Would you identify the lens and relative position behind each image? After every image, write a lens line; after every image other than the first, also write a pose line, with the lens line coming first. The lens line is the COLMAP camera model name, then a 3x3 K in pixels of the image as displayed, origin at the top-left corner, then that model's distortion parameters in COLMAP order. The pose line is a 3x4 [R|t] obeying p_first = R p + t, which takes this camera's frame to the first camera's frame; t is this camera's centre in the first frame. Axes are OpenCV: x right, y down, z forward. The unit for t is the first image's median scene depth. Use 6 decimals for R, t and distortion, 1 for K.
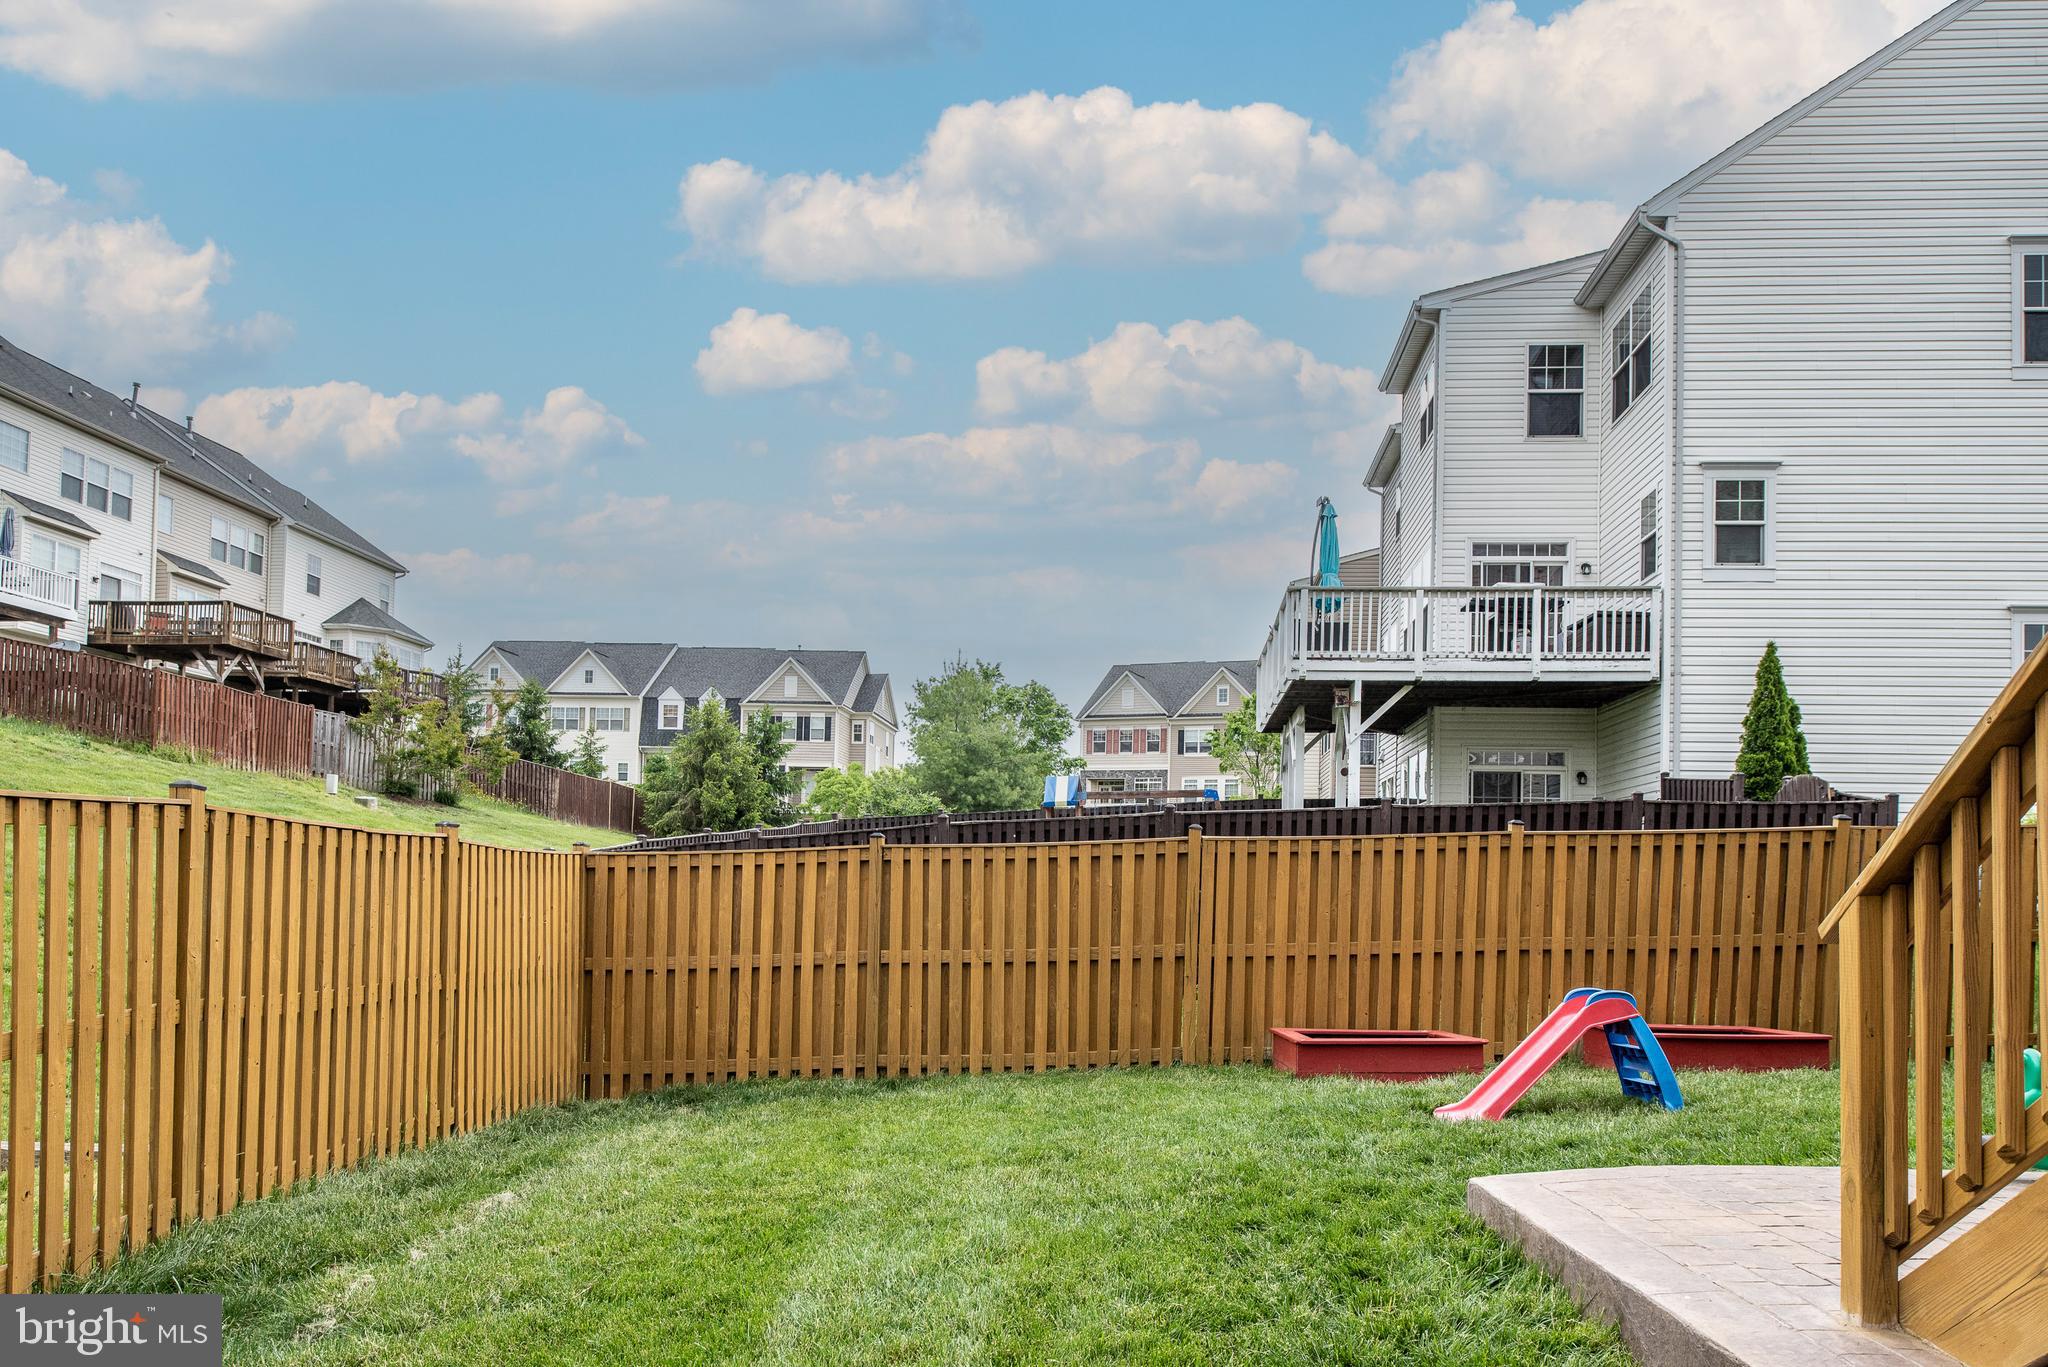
lens RADIAL K [[1435.2, 0, 1019.1], [0, 1435.2, 836.3], [0, 0, 1]] dist [-0.006497, -0.003764]
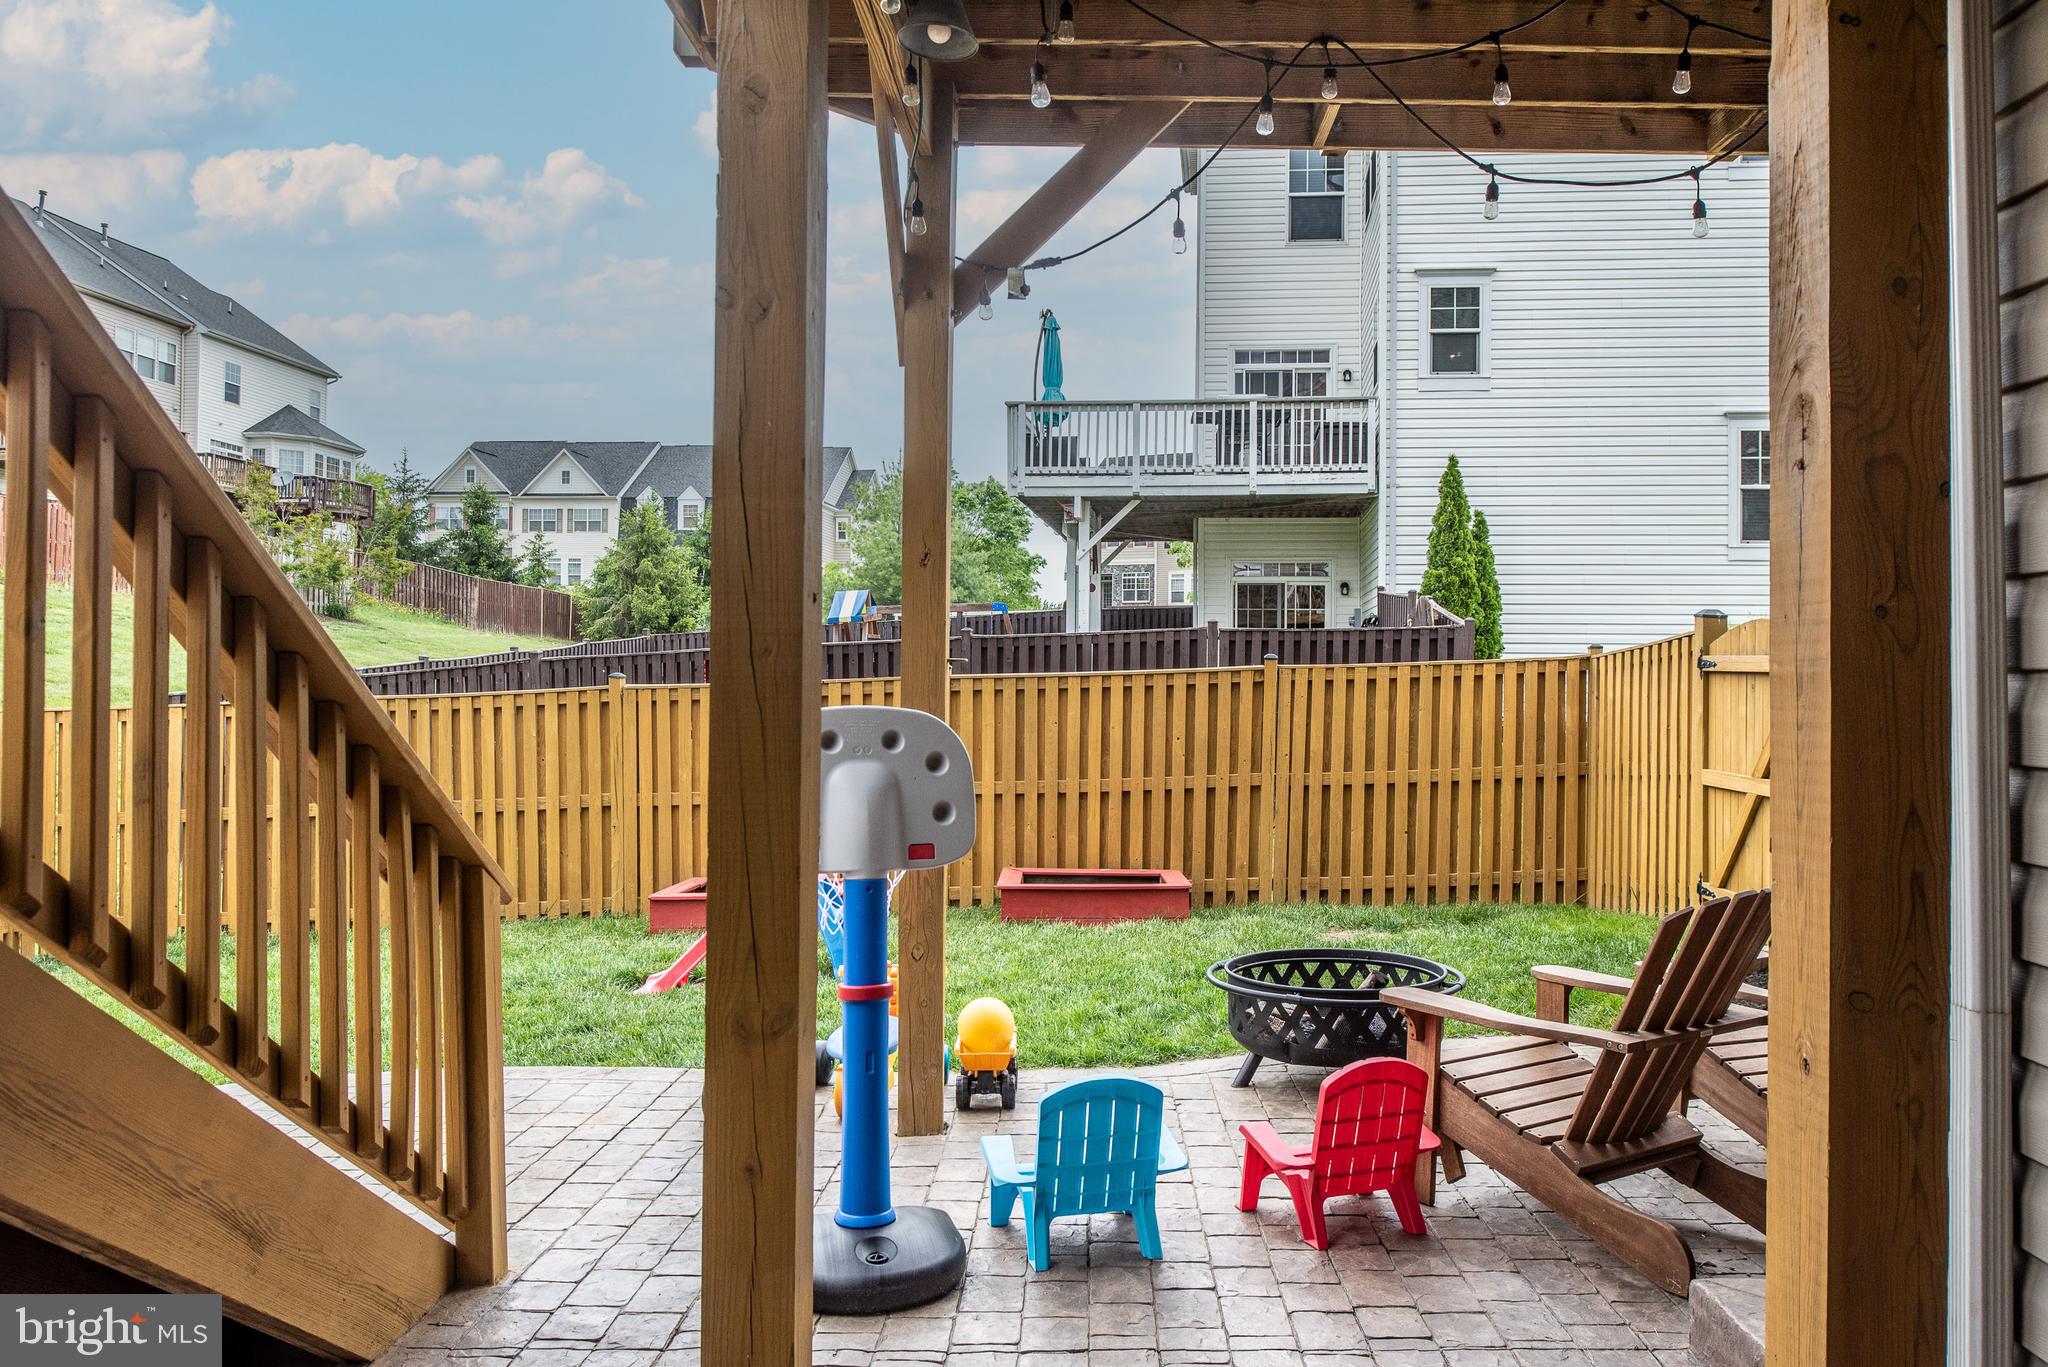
lens RADIAL K [[1463.6, 0, 1080.7], [0, 1463.6, 633.9], [0, 0, 1]] dist [-0.003275, -0.003842]
pose [[0.999893, -0.014249, -0.003240, 0.126965], [0.014266, 0.999884, 0.005334, -0.010306], [0.003164, -0.005380, 0.999981, -0.002784]]
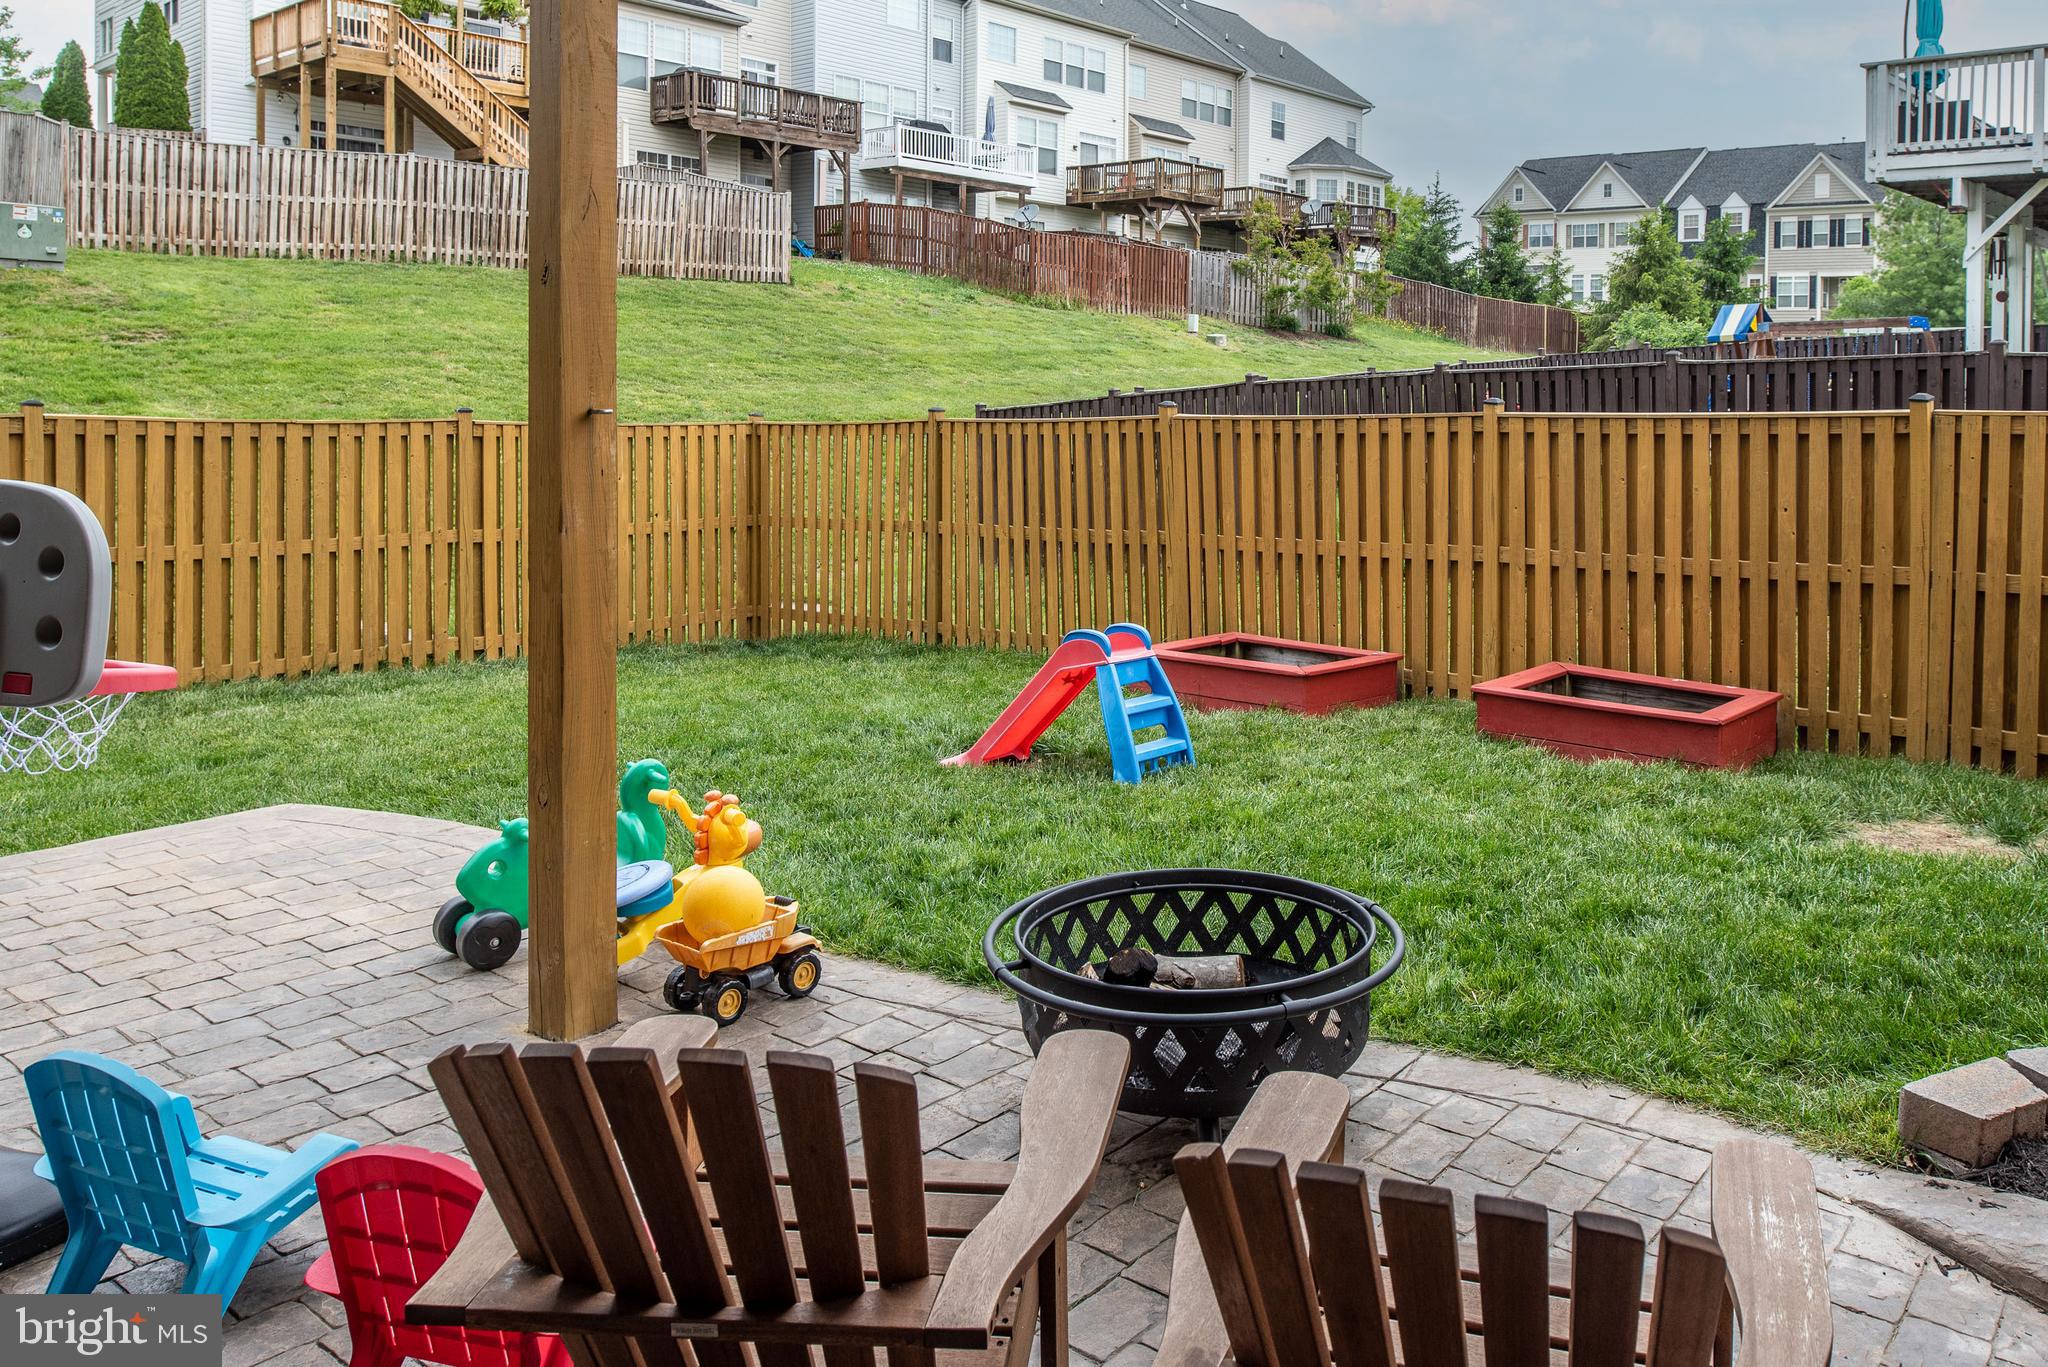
lens RADIAL K [[1529.5, 0, 1290.3], [0, 1529.5, 378.8], [0, 0, 1]] dist [-0.004171, -0.006303]
pose [[0.833138, -0.002793, -0.553058, 0.205318], [0.013683, 0.999785, 0.015564, -0.010491], [0.552896, -0.020534, 0.832997, 0.068455]]
